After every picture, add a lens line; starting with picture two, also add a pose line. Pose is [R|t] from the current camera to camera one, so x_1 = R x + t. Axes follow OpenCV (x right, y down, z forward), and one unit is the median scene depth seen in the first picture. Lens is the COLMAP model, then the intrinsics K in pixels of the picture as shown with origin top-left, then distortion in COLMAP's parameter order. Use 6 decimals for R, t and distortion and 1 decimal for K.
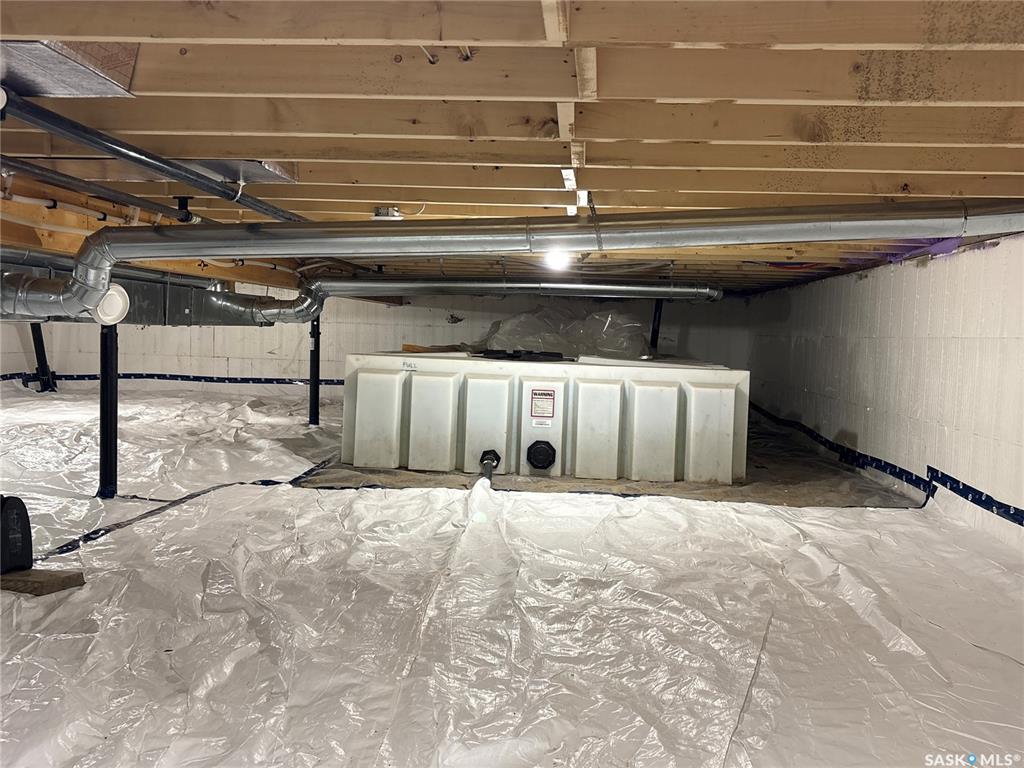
lens RADIAL K [[970.9, 0, 509.3], [0, 970.9, 385.3], [0, 0, 1]] dist [0.037853, 0.000000]
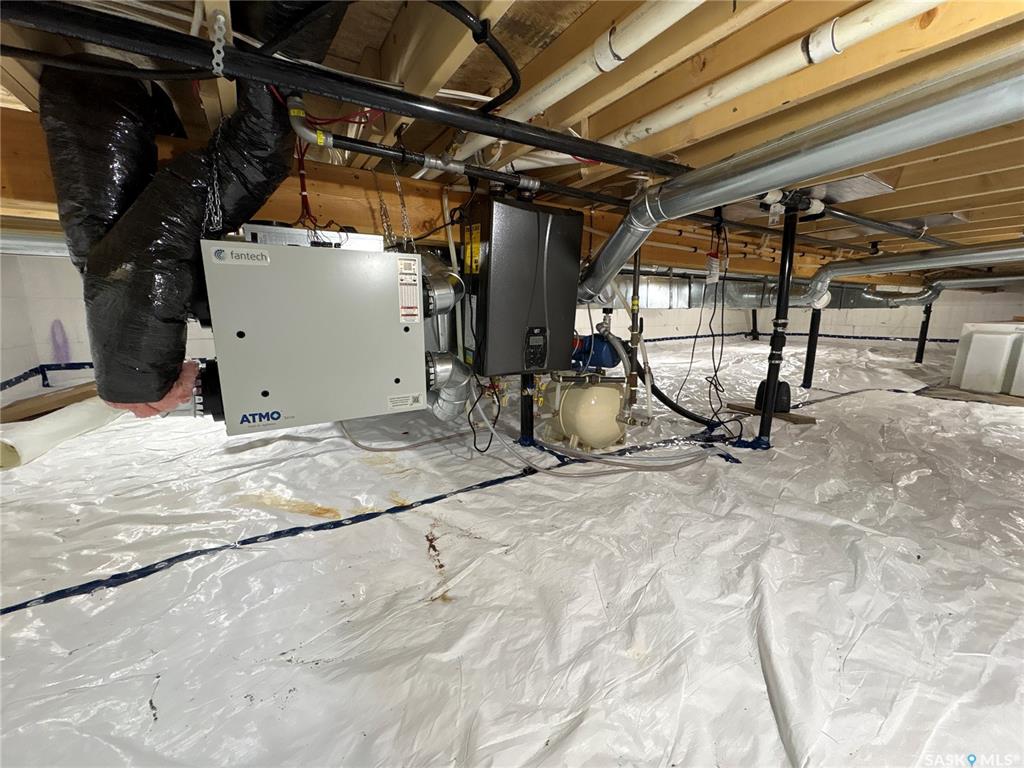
lens RADIAL K [[407.2, 0, 510.0], [0, 407.2, 382.1], [0, 0, 1]] dist [-0.001753, 0.000634]
pose [[0.588022, 0.113575, -0.800831, -0.075353], [-0.026765, 0.992282, 0.121075, 0.008894], [0.808402, -0.049760, 0.586524, -0.089877]]
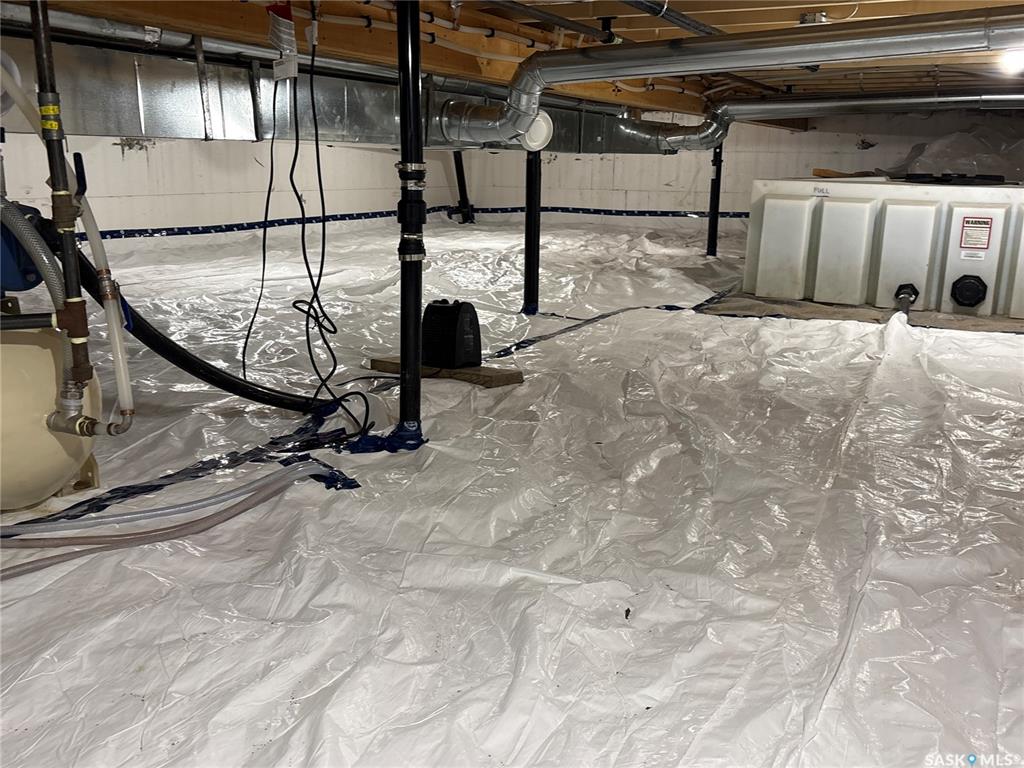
lens RADIAL K [[970.9, 0, 501.0], [0, 970.9, 388.7], [0, 0, 1]] dist [0.037853, 0.000000]
pose [[0.922818, 0.069431, -0.378929, -0.025049], [-0.005684, 0.985972, 0.166816, 0.017767], [0.385195, -0.151787, 0.910267, -0.018174]]
